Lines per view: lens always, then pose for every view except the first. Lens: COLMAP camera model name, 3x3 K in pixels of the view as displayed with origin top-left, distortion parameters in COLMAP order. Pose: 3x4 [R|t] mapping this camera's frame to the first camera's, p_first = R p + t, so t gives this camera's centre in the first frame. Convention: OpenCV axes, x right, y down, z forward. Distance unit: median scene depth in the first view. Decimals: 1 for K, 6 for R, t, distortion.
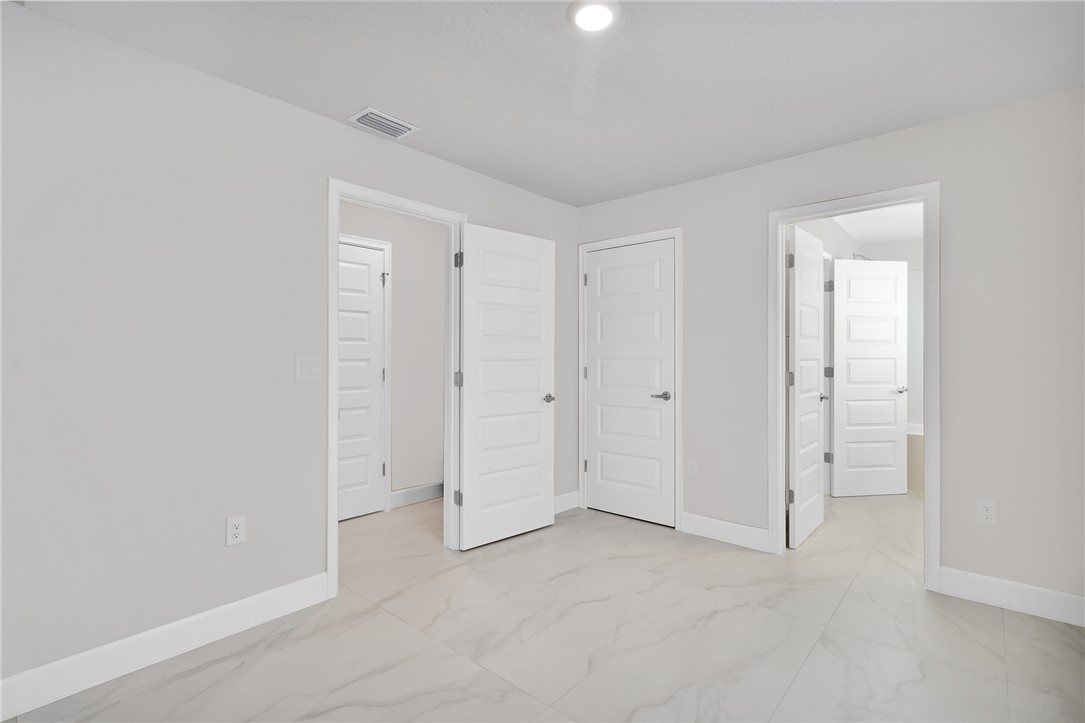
lens RADIAL K [[503.3, 0, 544.1], [0, 503.3, 354.3], [0, 0, 1]] dist [-0.000468, -0.000341]
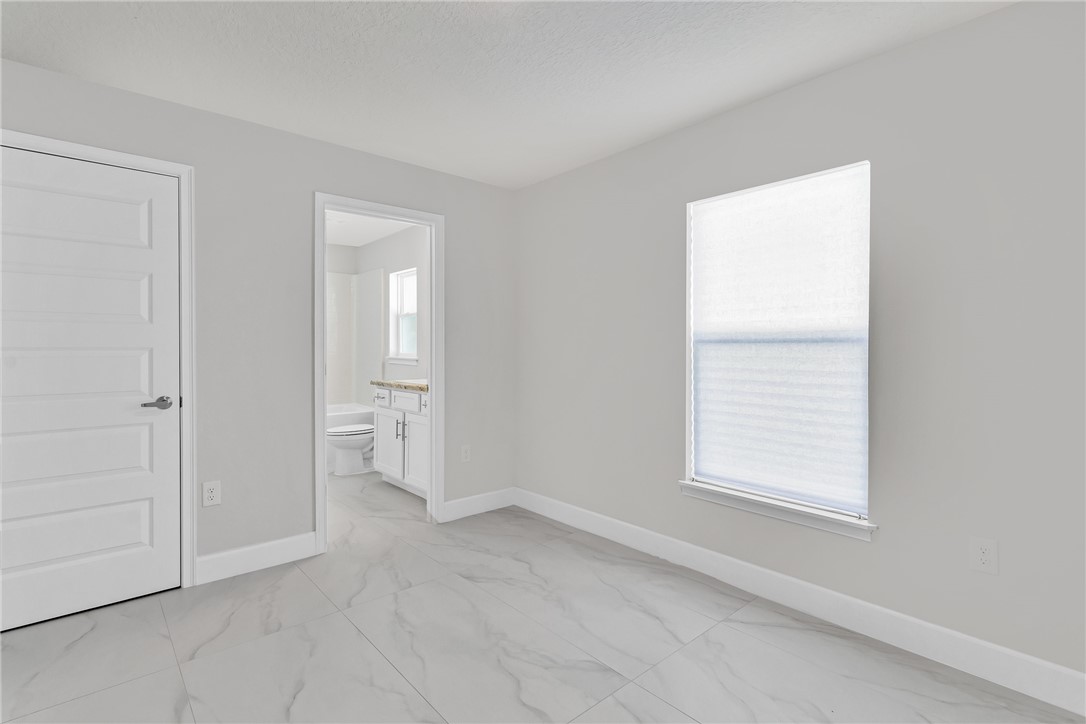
lens RADIAL K [[516.7, 0, 542.9], [0, 516.7, 349.6], [0, 0, 1]] dist [0.001455, 0.000291]
pose [[0.136895, -0.001047, 0.990585, -0.413541], [-0.006838, 0.999975, 0.002002, 0.005464], [-0.990562, -0.007047, 0.136884, 0.415984]]
